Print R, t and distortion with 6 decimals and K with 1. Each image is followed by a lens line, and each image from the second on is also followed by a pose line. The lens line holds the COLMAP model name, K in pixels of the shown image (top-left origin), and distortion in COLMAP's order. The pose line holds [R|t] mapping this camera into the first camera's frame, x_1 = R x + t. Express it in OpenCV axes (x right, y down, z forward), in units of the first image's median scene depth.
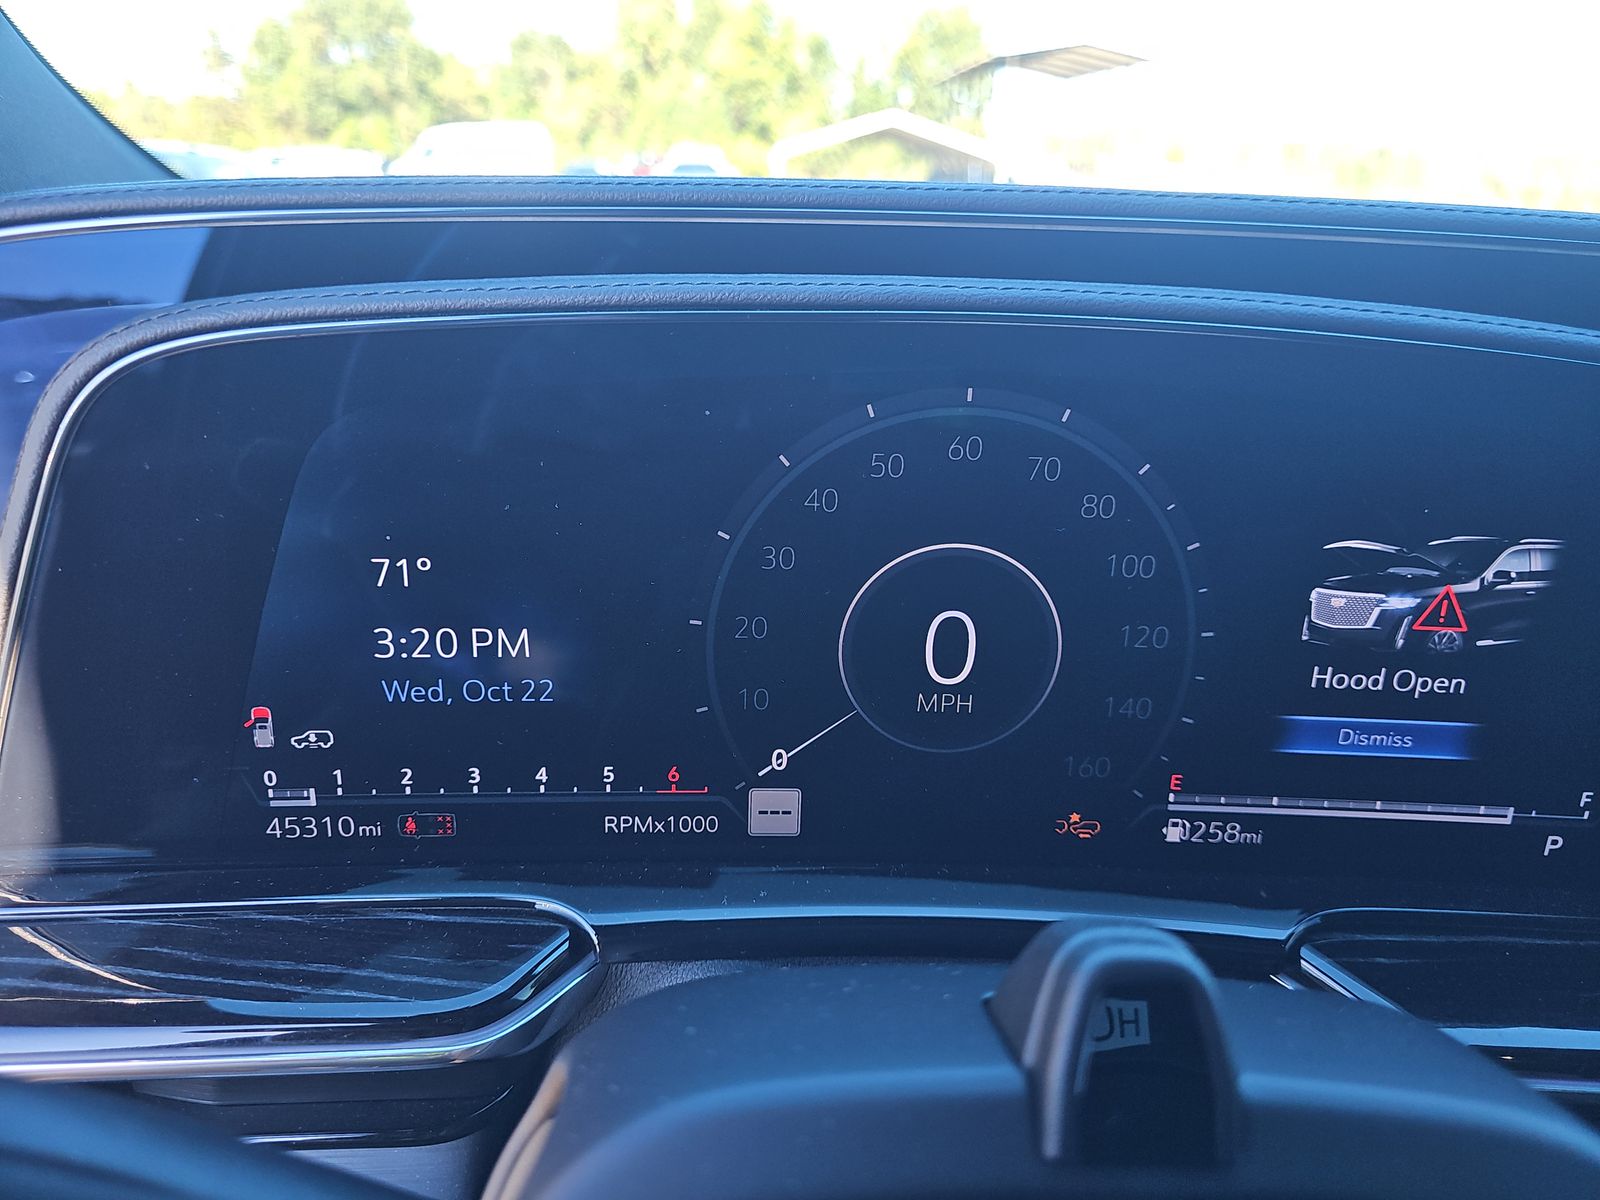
lens RADIAL K [[1070.3, 0, 799.2], [0, 1070.3, 588.9], [0, 0, 1]] dist [0.039931, -0.045702]
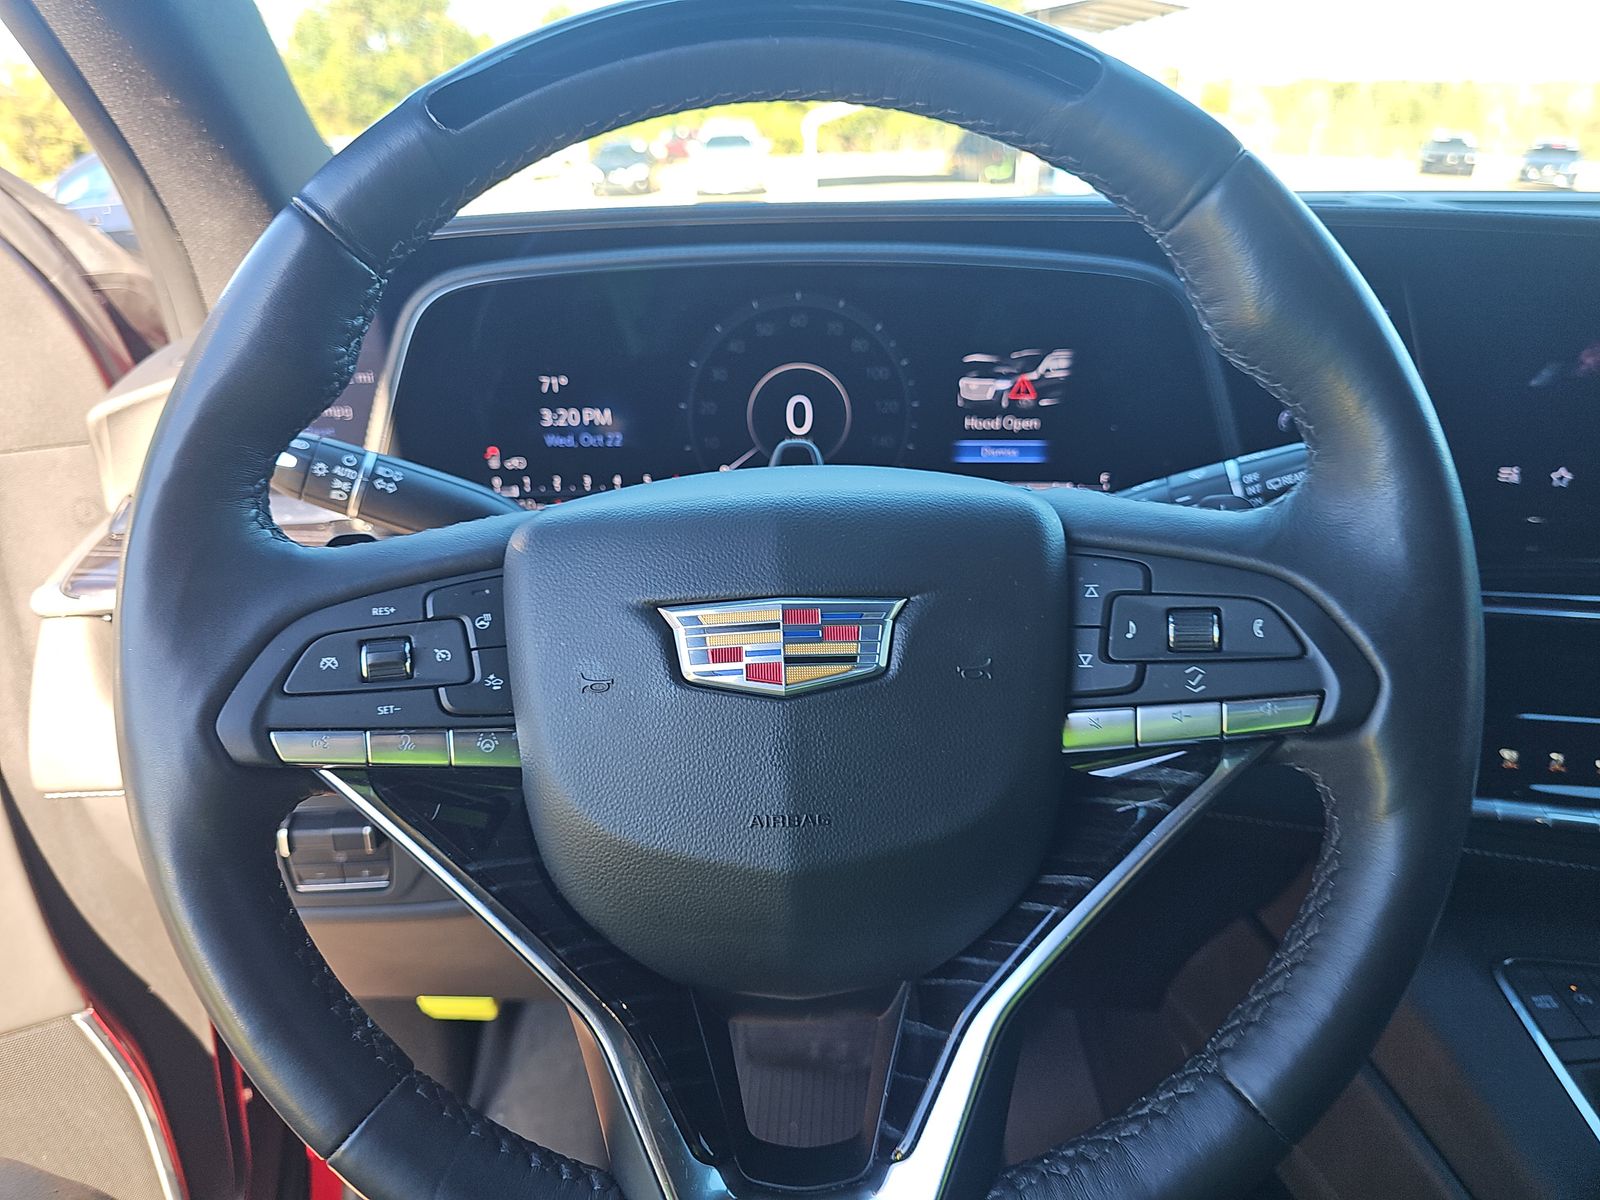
lens RADIAL K [[1070.3, 0, 784.7], [0, 1070.3, 584.2], [0, 0, 1]] dist [0.039931, -0.045702]
pose [[0.998012, -0.025515, -0.057627, 0.227803], [0.026814, 0.999401, 0.021883, 0.352025], [0.057035, -0.023385, 0.998098, -1.192355]]
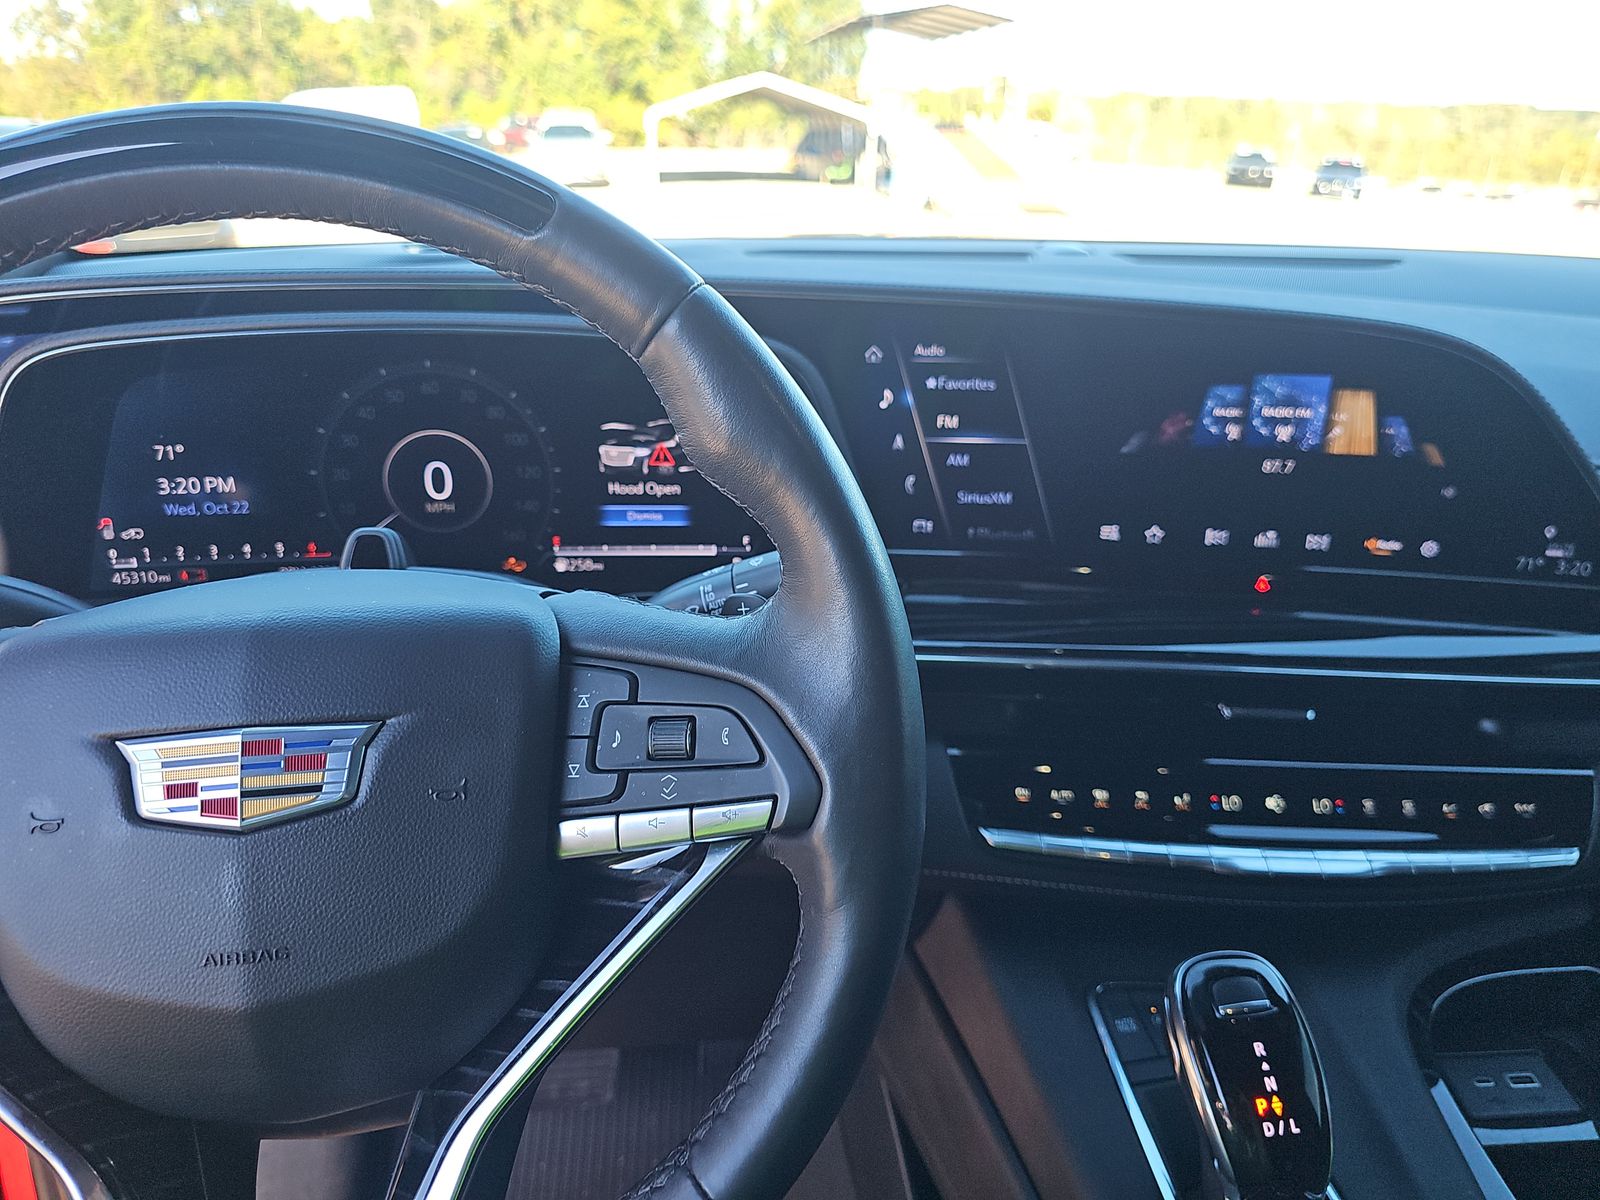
lens RADIAL K [[1070.3, 0, 789.7], [0, 1070.3, 576.4], [0, 0, 1]] dist [0.039931, -0.045702]
pose [[0.995511, -0.046871, 0.082227, 0.658537], [0.044969, 0.998680, 0.024840, 0.225844], [-0.083283, -0.021031, 0.996304, -1.229433]]
